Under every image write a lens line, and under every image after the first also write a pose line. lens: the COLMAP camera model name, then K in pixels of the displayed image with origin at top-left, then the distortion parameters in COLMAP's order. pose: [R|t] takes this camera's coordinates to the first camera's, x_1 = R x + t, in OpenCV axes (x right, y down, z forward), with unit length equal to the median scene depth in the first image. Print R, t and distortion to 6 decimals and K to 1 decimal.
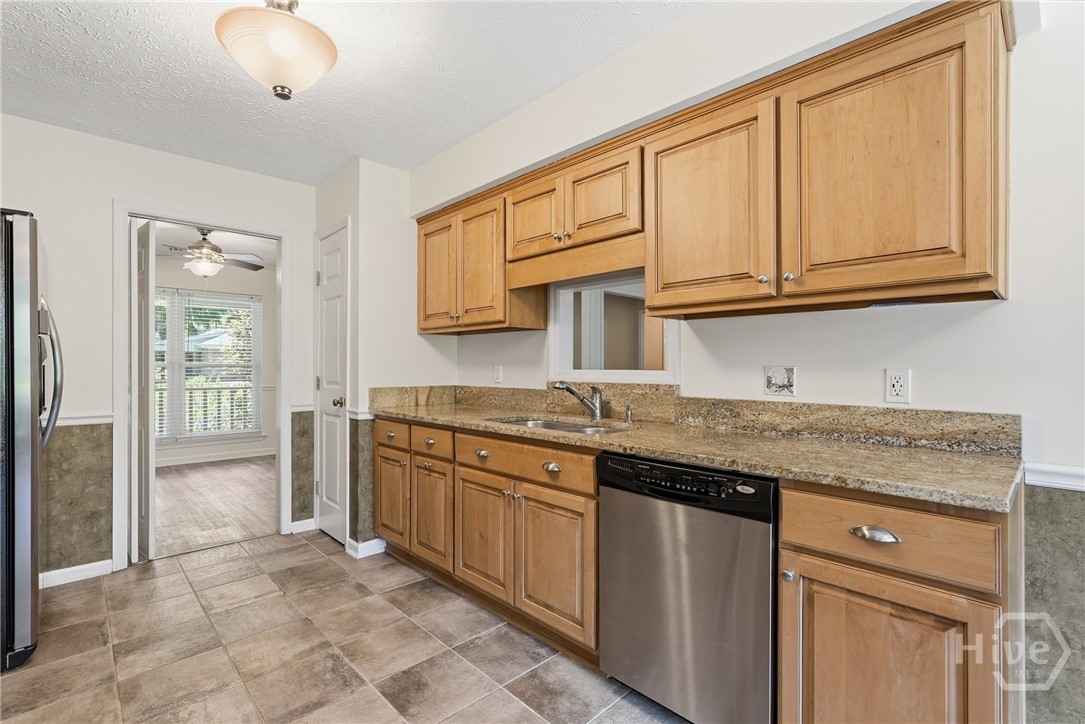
lens RADIAL K [[494.8, 0, 538.8], [0, 494.8, 361.4], [0, 0, 1]] dist [-0.009386, 0.004690]
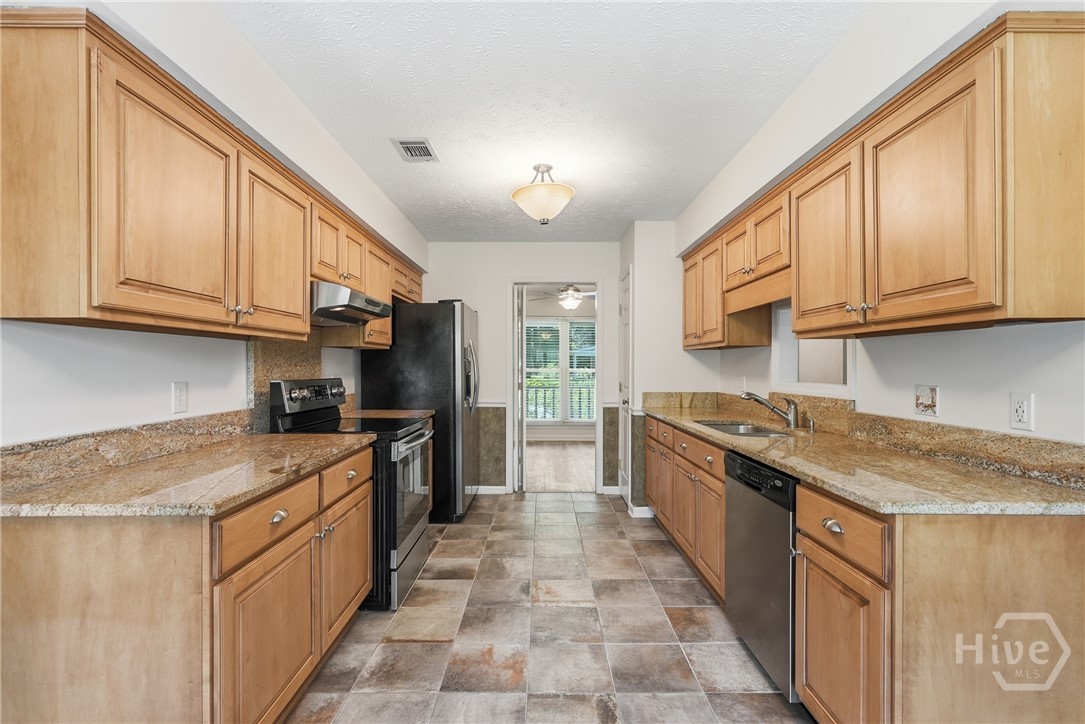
lens RADIAL K [[494.8, 0, 541.2], [0, 494.8, 362.9], [0, 0, 1]] dist [-0.009386, 0.004690]
pose [[0.727032, -0.004398, -0.686590, 0.499792], [0.003457, 0.999990, -0.002745, -0.029988], [0.686595, -0.000378, 0.727040, -0.208366]]
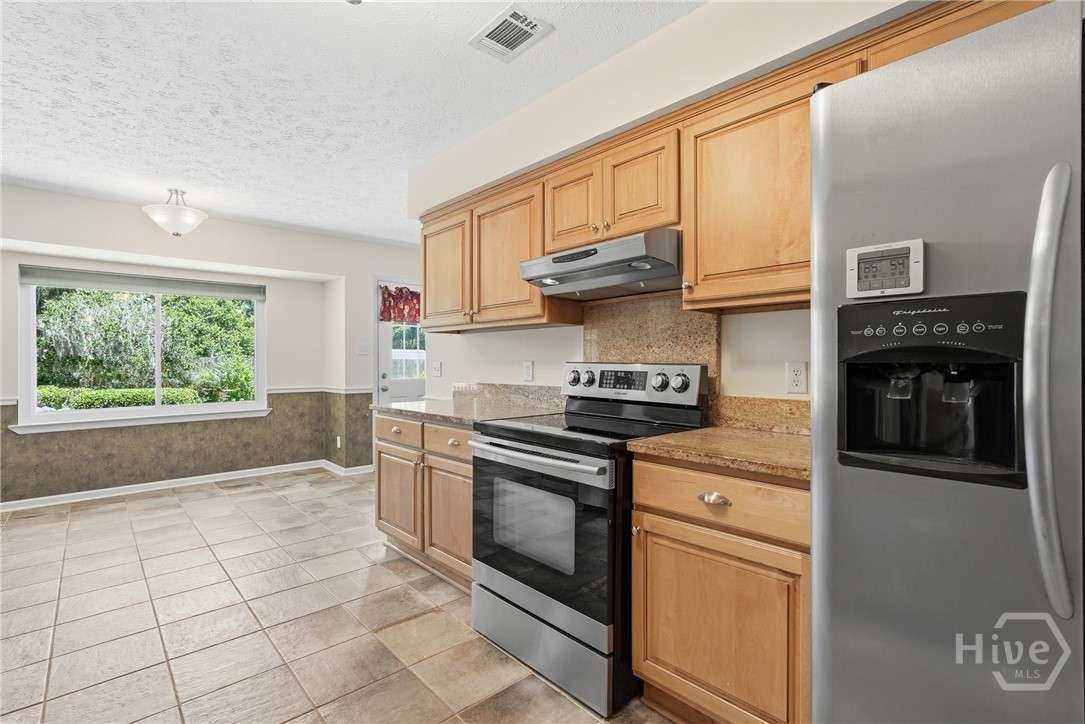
lens RADIAL K [[497.3, 0, 546.9], [0, 497.3, 358.0], [0, 0, 1]] dist [-0.023817, -0.000118]
pose [[-0.999970, -0.002308, 0.007432, -0.612651], [-0.002404, 0.999913, -0.012932, 0.008490], [-0.007402, -0.012949, -0.999889, 1.288670]]
